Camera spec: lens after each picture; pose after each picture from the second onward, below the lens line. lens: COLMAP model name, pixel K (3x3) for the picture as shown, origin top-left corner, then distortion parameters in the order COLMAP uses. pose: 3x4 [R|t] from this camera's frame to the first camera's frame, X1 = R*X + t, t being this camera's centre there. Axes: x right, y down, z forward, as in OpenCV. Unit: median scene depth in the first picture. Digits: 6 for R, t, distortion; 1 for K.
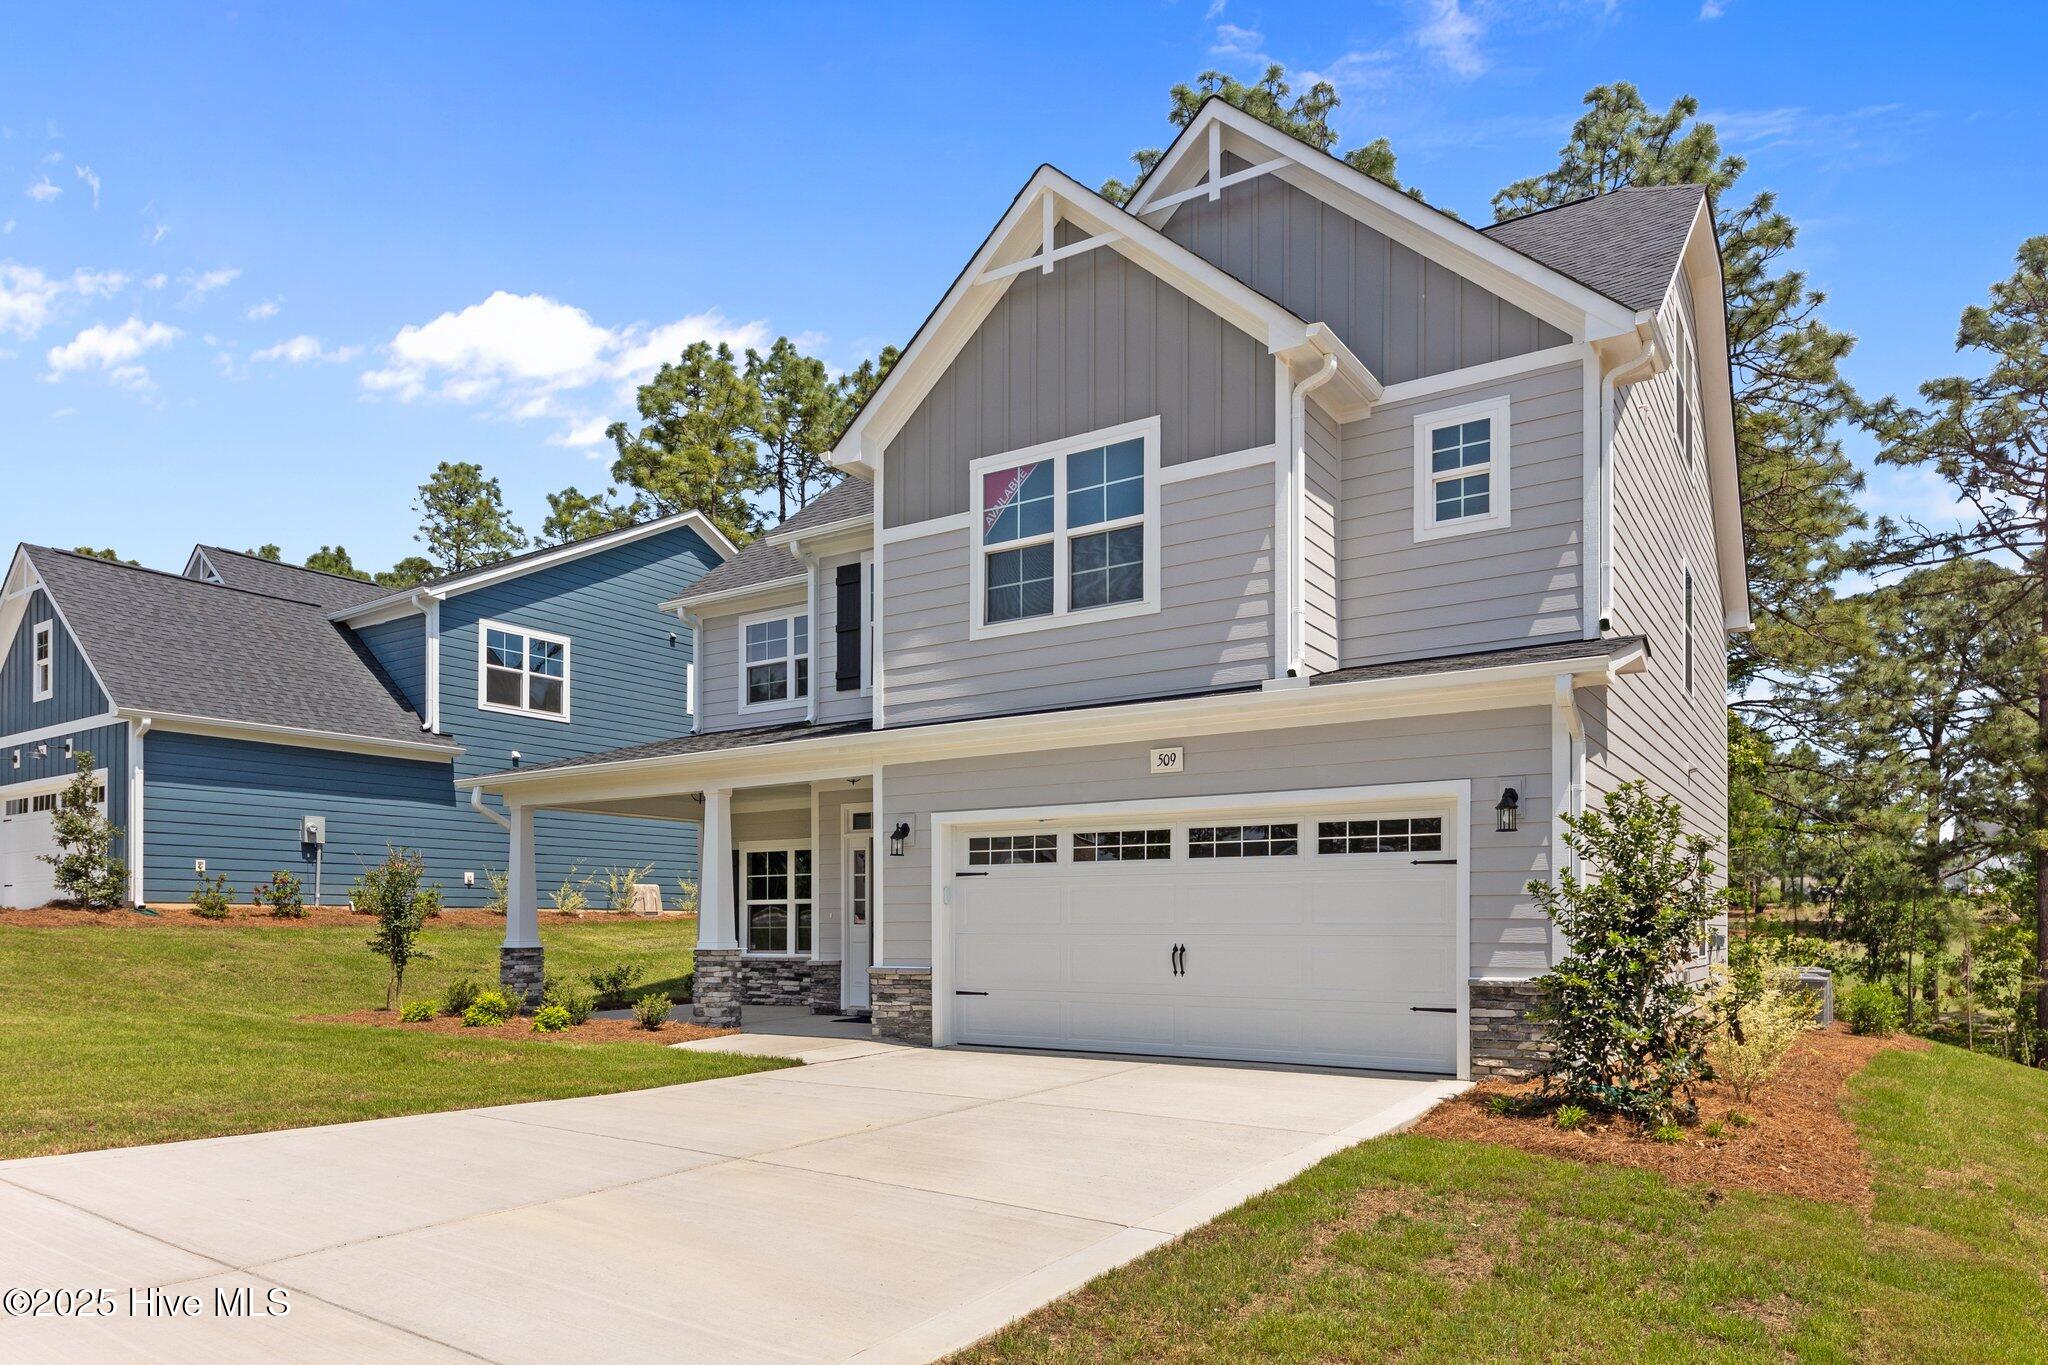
lens RADIAL K [[1293.8, 0, 1021.4], [0, 1293.8, 912.6], [0, 0, 1]] dist [-0.000765, 0.001753]
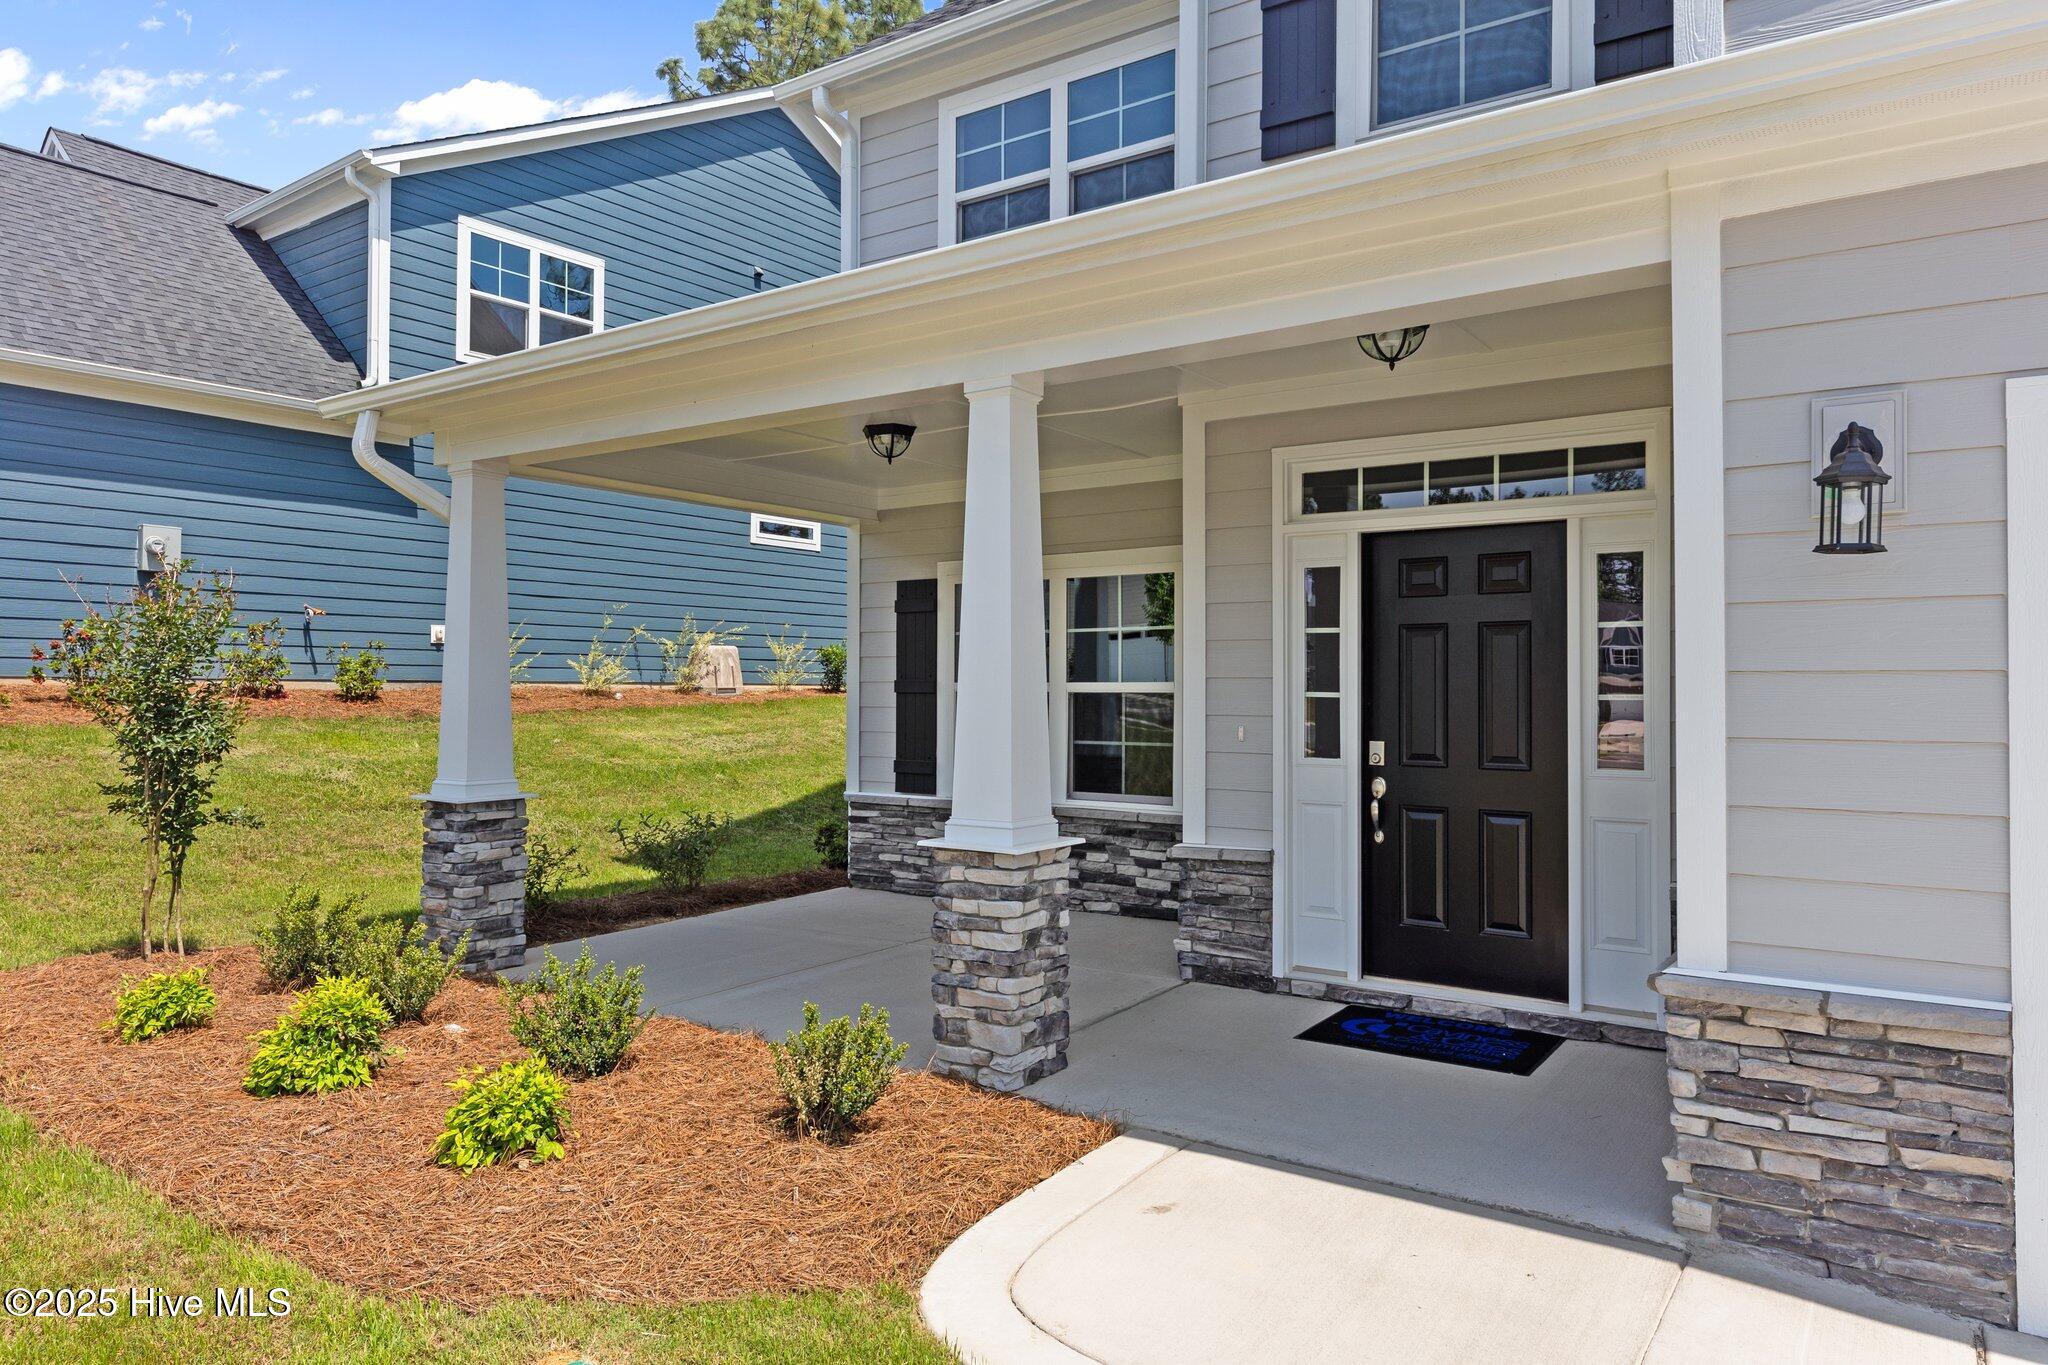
lens RADIAL K [[1324.0, 0, 1018.1], [0, 1324.0, 667.3], [0, 0, 1]] dist [0.007144, -0.004015]
pose [[0.999273, 0.005842, -0.037679, -0.241754], [-0.006001, 0.999974, -0.004102, -0.018921], [0.037654, 0.004325, 0.999281, 0.720452]]
